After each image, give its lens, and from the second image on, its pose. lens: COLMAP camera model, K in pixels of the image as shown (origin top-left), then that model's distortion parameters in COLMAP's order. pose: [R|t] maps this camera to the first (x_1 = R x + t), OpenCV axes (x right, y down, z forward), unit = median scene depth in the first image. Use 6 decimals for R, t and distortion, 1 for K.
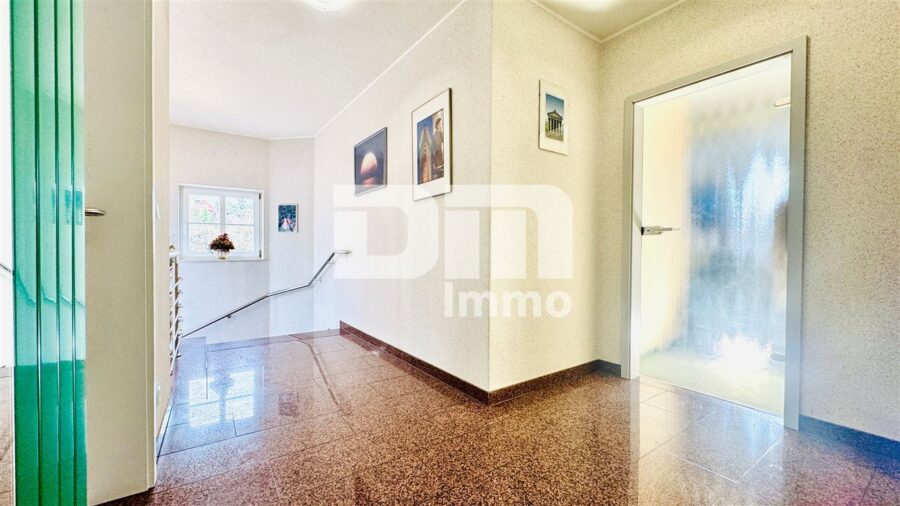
lens RADIAL K [[356.8, 0, 449.1], [0, 356.8, 253.7], [0, 0, 1]] dist [-0.000267, -0.000023]
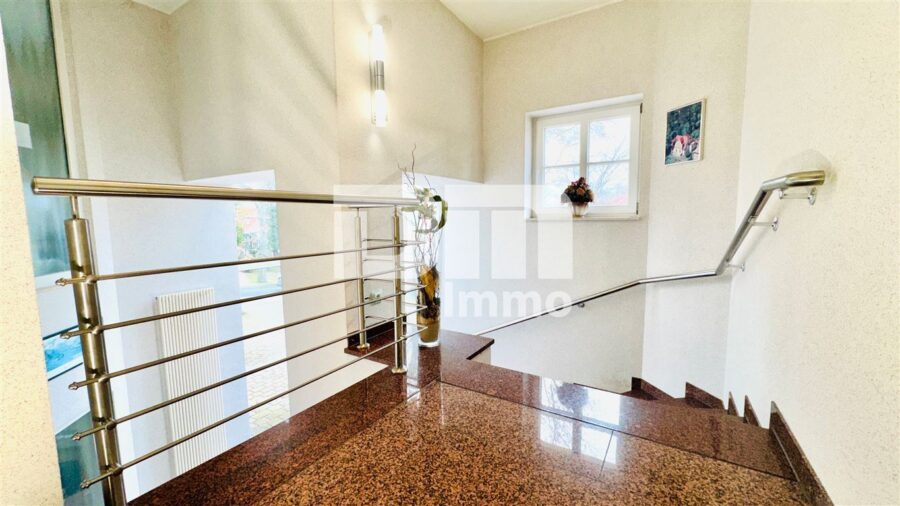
lens RADIAL K [[356.8, 0, 449.4], [0, 356.8, 248.7], [0, 0, 1]] dist [-0.000267, -0.000023]
pose [[0.396103, 0.076665, -0.915000, -0.114786], [0.010726, 0.996054, 0.088099, 0.012260], [0.918143, -0.044711, 0.393718, 0.498600]]
